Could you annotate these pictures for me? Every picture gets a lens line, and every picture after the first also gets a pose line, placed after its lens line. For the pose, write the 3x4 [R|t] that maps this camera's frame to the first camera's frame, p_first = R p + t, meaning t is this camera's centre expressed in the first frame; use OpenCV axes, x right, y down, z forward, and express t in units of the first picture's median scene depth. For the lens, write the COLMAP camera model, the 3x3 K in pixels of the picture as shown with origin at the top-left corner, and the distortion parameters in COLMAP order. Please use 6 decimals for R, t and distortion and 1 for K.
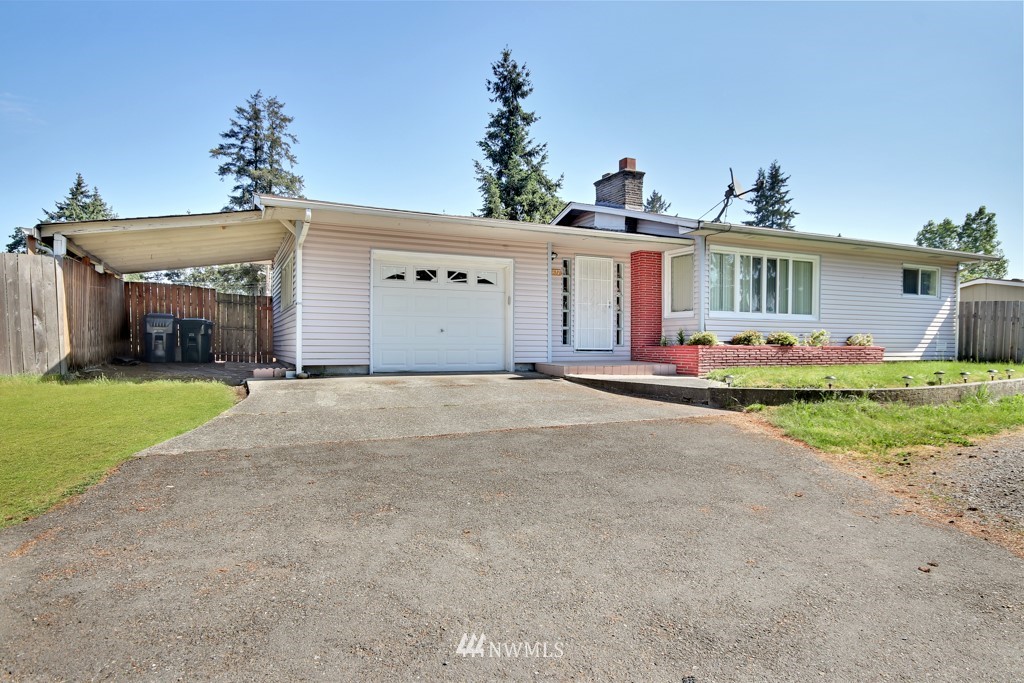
lens RADIAL K [[581.1, 0, 515.0], [0, 581.1, 346.6], [0, 0, 1]] dist [0.011155, 0.000975]
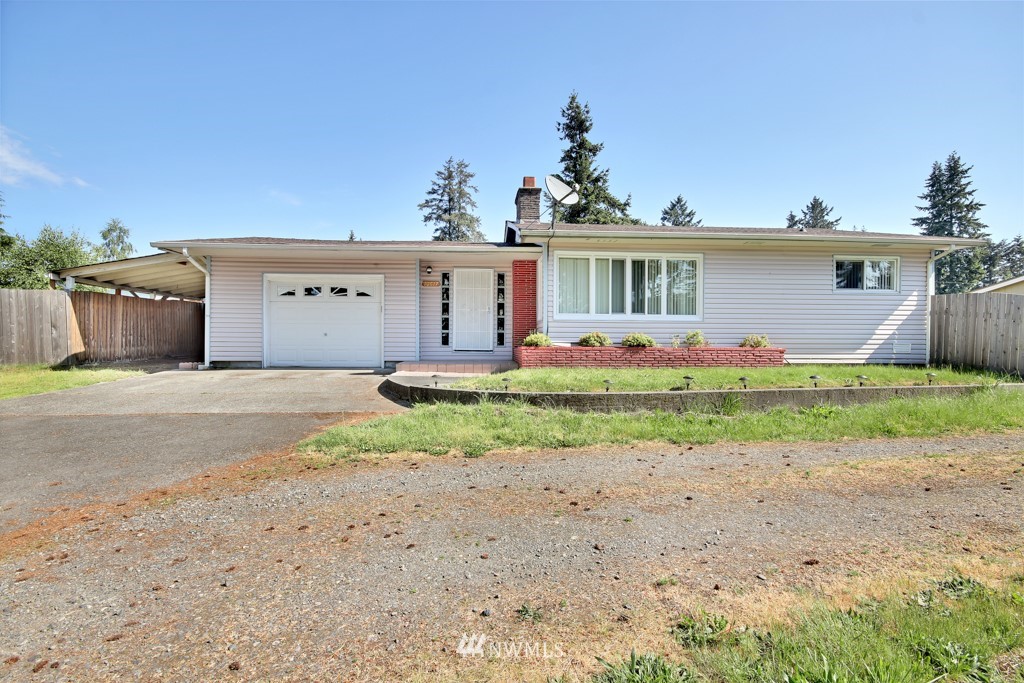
lens RADIAL K [[476.8, 0, 516.4], [0, 476.8, 344.4], [0, 0, 1]] dist [-0.002883, 0.001136]
pose [[0.931878, -0.000546, -0.362772, 0.543335], [-0.001149, 0.999989, -0.004455, -0.001780], [0.362771, 0.004569, 0.931867, 0.159908]]
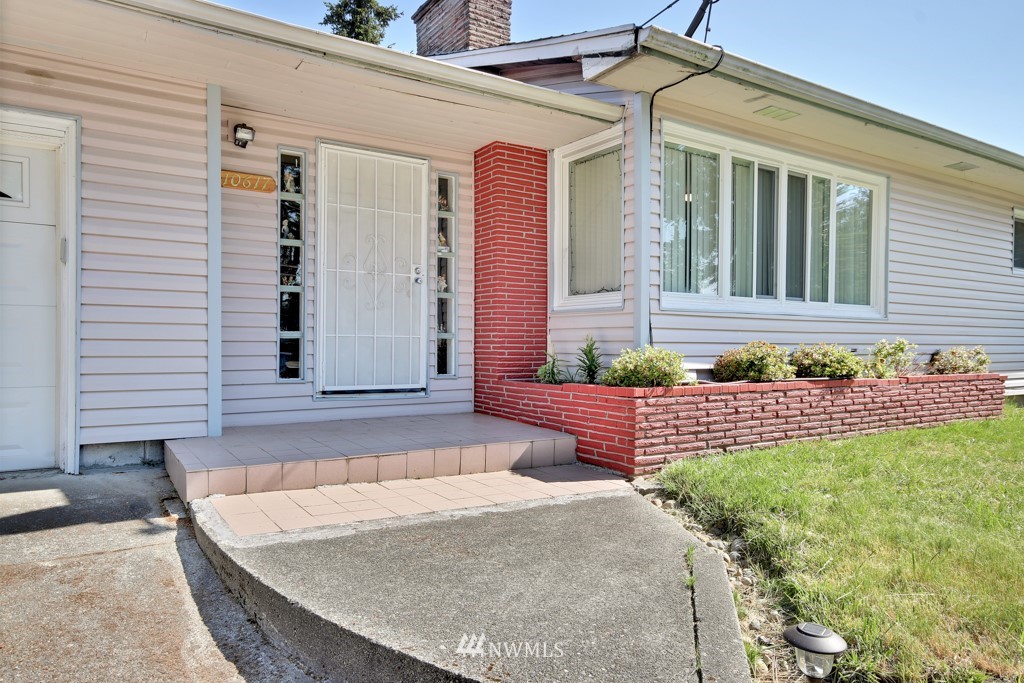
lens RADIAL K [[664.2, 0, 508.8], [0, 664.2, 342.8], [0, 0, 1]] dist [0.009455, 0.004706]
pose [[0.992007, 0.000906, 0.126182, 0.166320], [-0.000554, 0.999996, -0.002822, -0.024670], [-0.126184, 0.002730, 0.992003, 0.537136]]
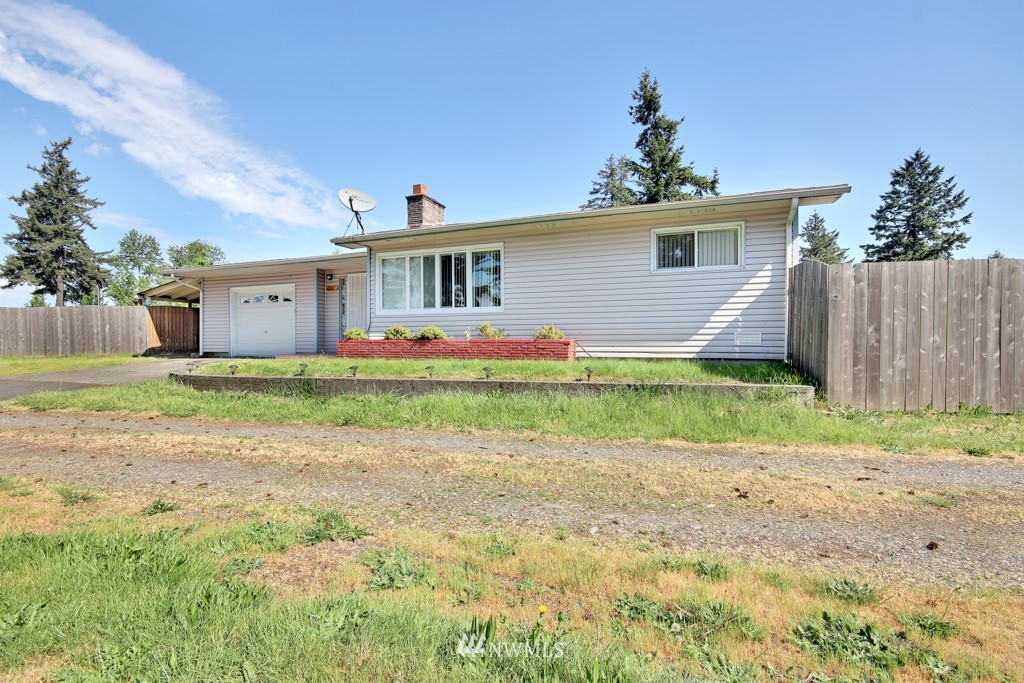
lens RADIAL K [[476.8, 0, 514.8], [0, 476.8, 341.2], [0, 0, 1]] dist [-0.002883, 0.001136]
pose [[0.676511, -0.007134, -0.736398, 1.142353], [0.000130, 0.999954, -0.009568, 0.009525], [0.736432, 0.006378, 0.676481, 0.520801]]
